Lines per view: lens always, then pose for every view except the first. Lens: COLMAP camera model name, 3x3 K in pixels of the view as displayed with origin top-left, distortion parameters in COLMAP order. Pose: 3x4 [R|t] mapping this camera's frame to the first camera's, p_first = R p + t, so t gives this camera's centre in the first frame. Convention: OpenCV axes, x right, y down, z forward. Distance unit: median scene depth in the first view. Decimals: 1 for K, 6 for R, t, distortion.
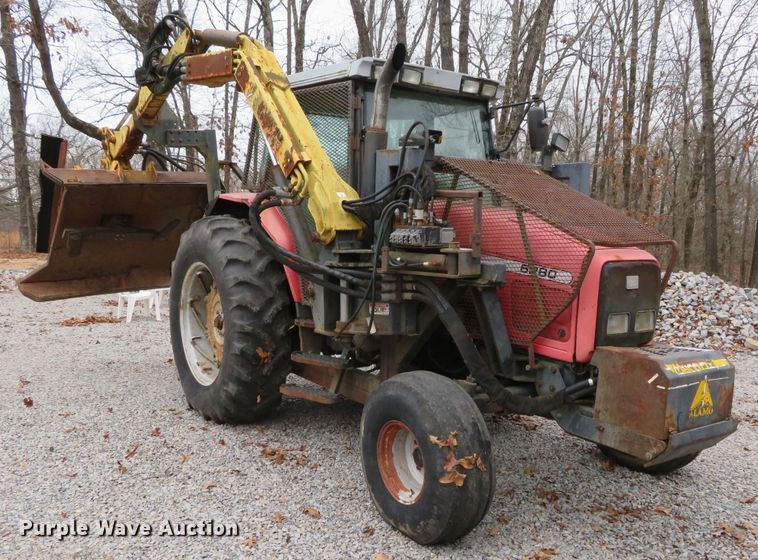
lens RADIAL K [[658.3, 0, 410.3], [0, 658.3, 299.4], [0, 0, 1]] dist [-0.001171, 0.000665]
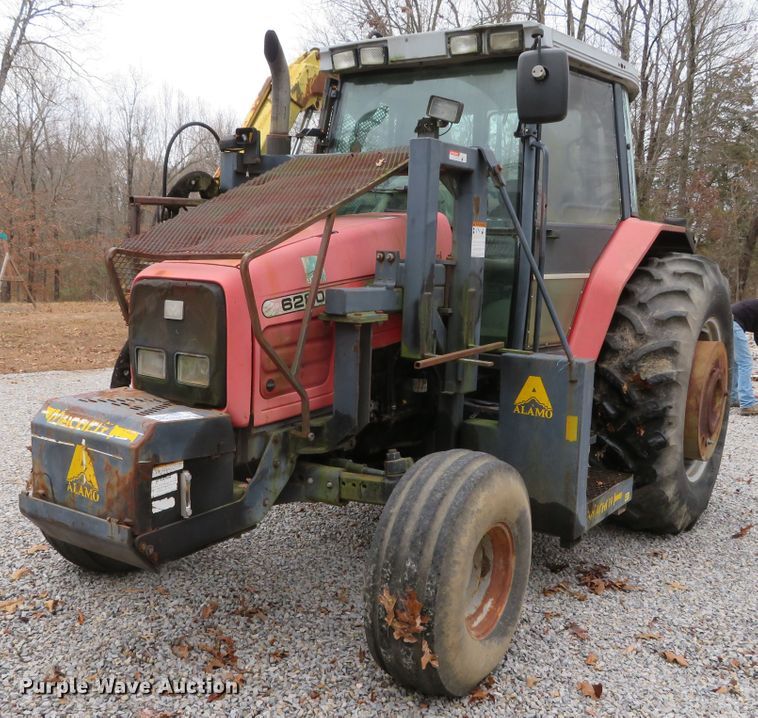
lens RADIAL K [[865.7, 0, 379.0], [0, 865.7, 359.0], [0, 0, 1]] dist [0.015779, 0.006707]
pose [[0.354061, 0.107814, -0.928987, 1.184226], [-0.139911, 0.988260, 0.061369, -0.057141], [0.924697, 0.108247, 0.364989, 0.800583]]
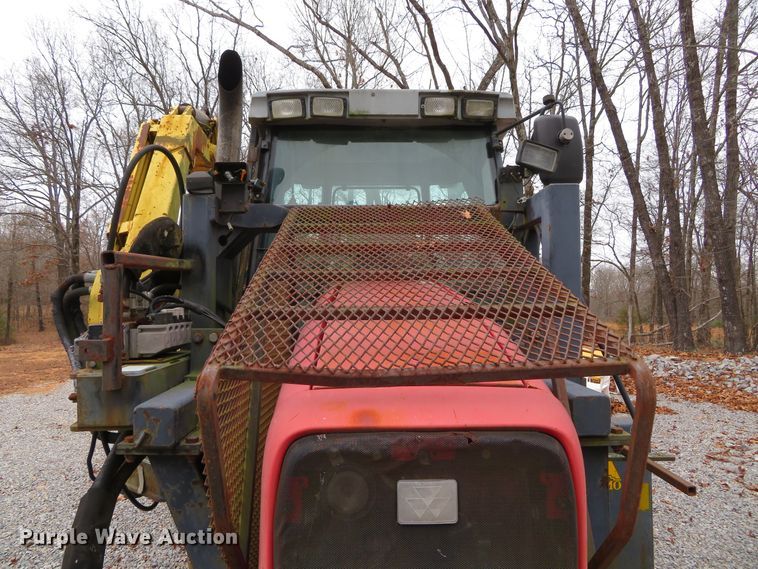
lens RADIAL K [[528.4, 0, 379.0], [0, 528.4, 284.5], [0, 0, 1]] dist [-0.004149, -0.000311]
pose [[0.825603, -0.045441, -0.562419, 0.425286], [-0.044096, 0.988508, -0.144596, -0.082840], [0.562526, 0.144179, 0.814111, 0.710402]]
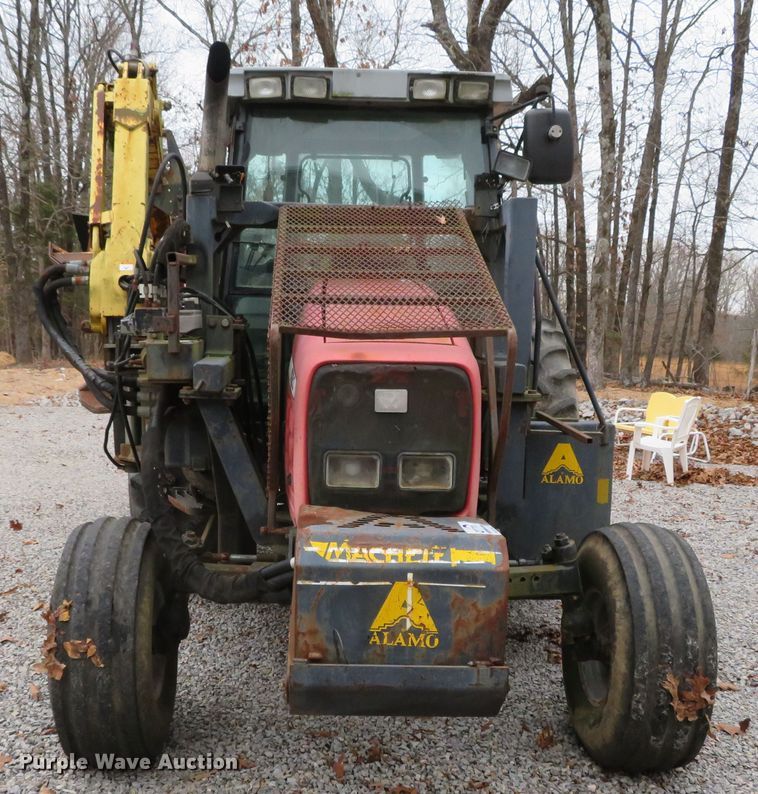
lens RADIAL K [[979.6, 0, 346.7], [0, 979.6, 449.9], [0, 0, 1]] dist [0.004715, -0.034040]
pose [[0.827391, 0.068107, -0.557481, 0.719023], [-0.066834, 0.997507, 0.022672, -0.000403], [0.557635, 0.018500, 0.829880, 0.253700]]
